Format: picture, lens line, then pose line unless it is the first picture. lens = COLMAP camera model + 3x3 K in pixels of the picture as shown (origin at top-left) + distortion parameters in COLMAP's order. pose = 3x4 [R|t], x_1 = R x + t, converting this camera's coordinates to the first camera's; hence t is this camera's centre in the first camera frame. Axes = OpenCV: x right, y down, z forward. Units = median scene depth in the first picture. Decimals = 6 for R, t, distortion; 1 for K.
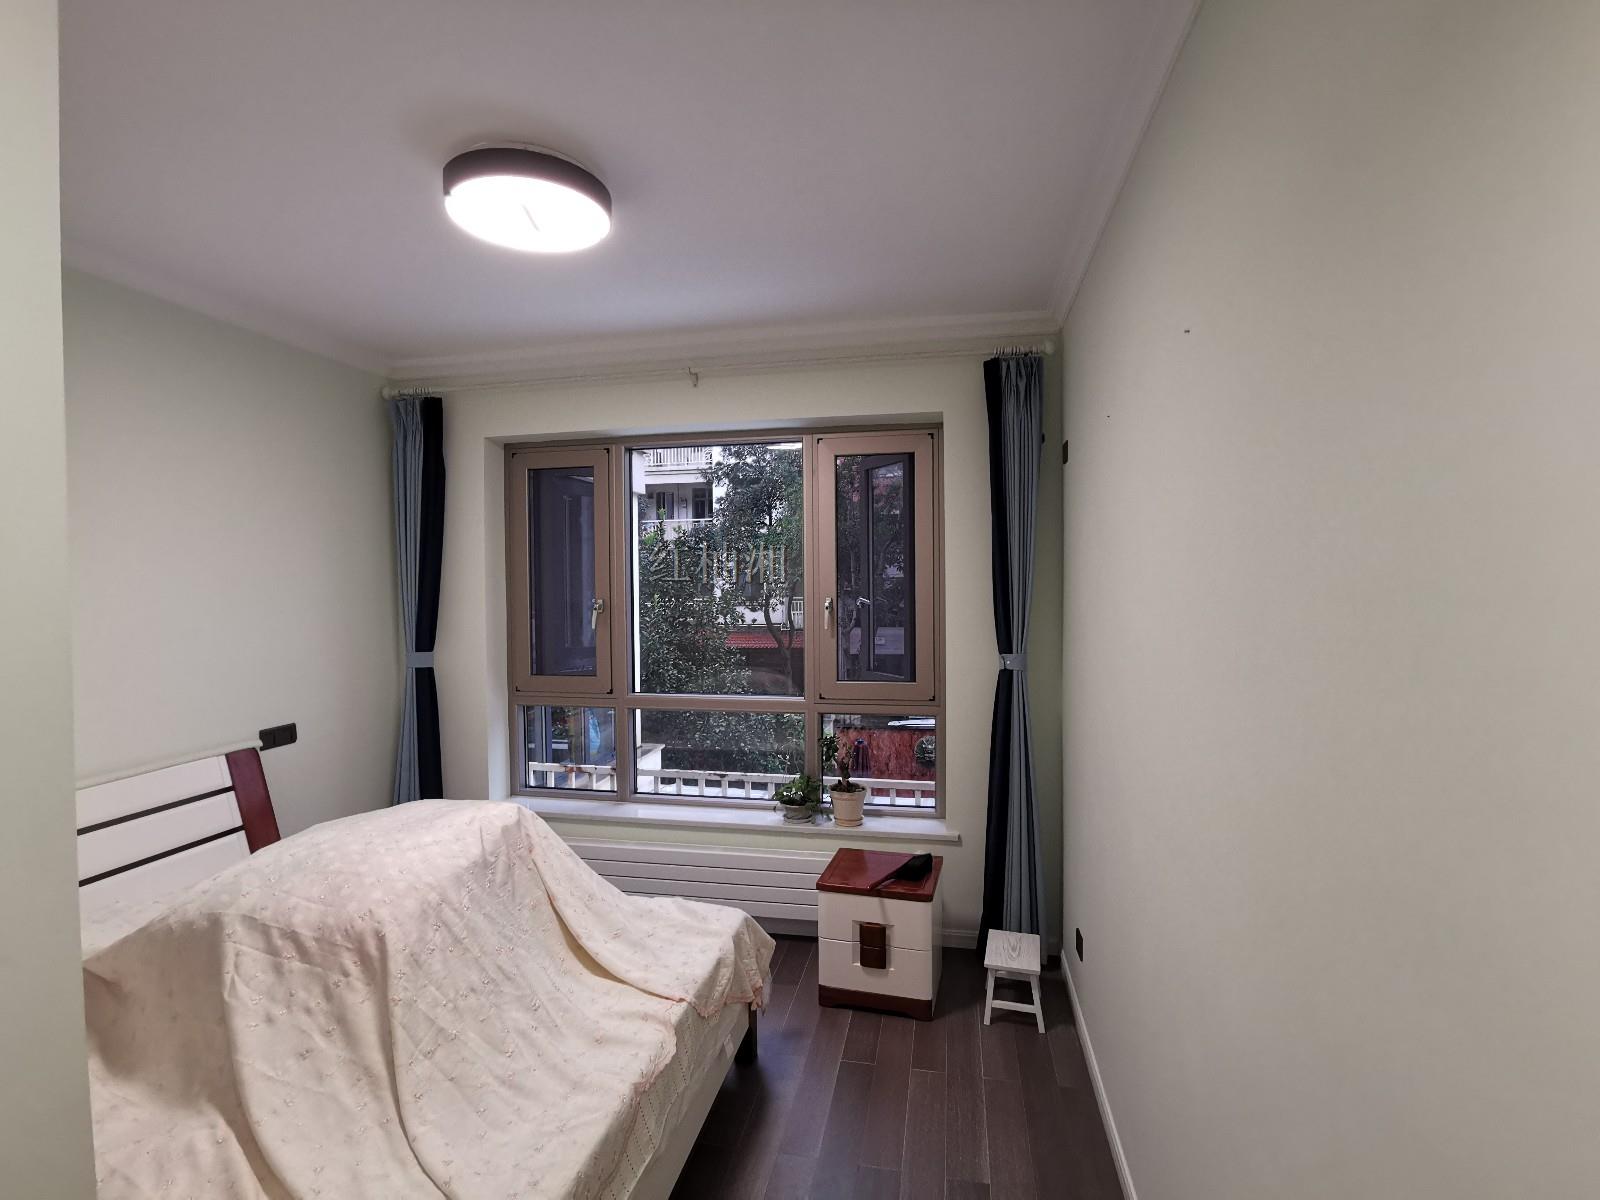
lens RADIAL K [[770.7, 0, 800.0], [0, 770.7, 600.0], [0, 0, 1]] dist [-0.057232, 0.051146]
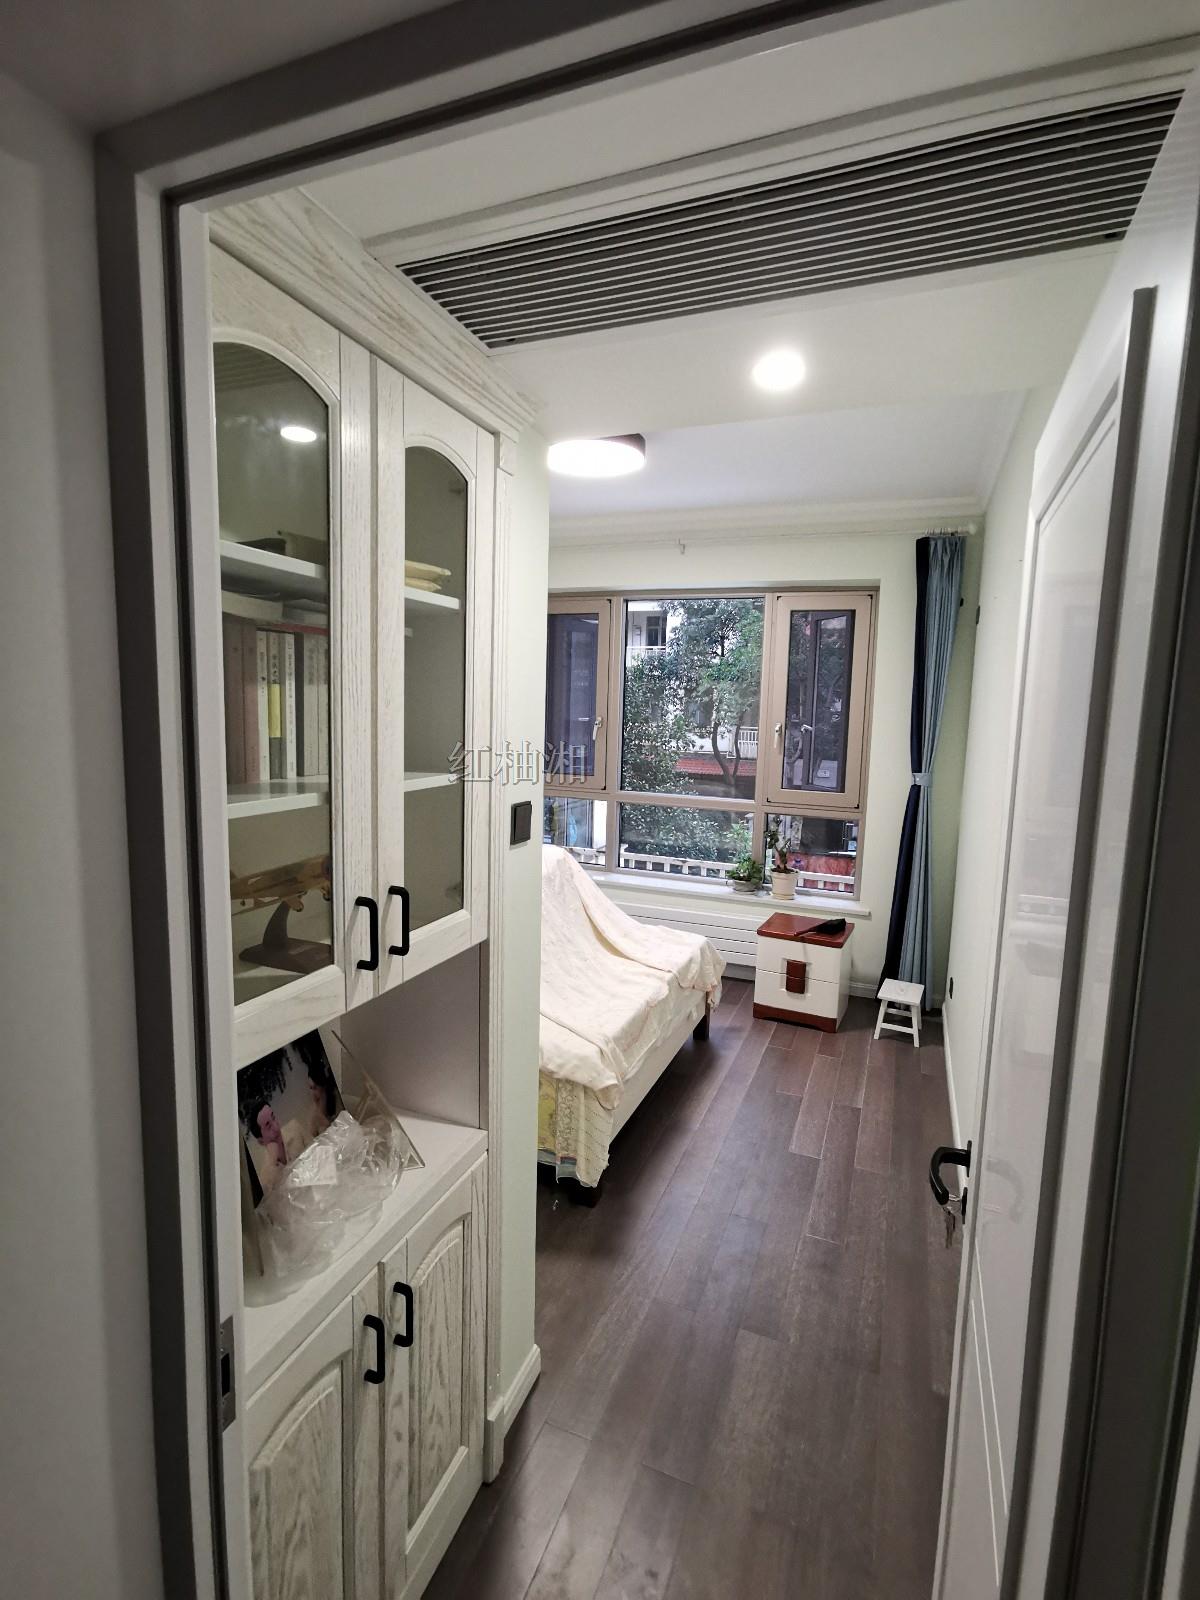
lens RADIAL K [[770.7, 0, 600.0], [0, 770.7, 800.0], [0, 0, 1]] dist [-0.057232, 0.051146]
pose [[0.981843, 0.059214, -0.180217, -0.018245], [-0.042088, 0.994353, 0.097418, 0.012557], [0.184968, -0.088065, 0.978791, -0.338123]]
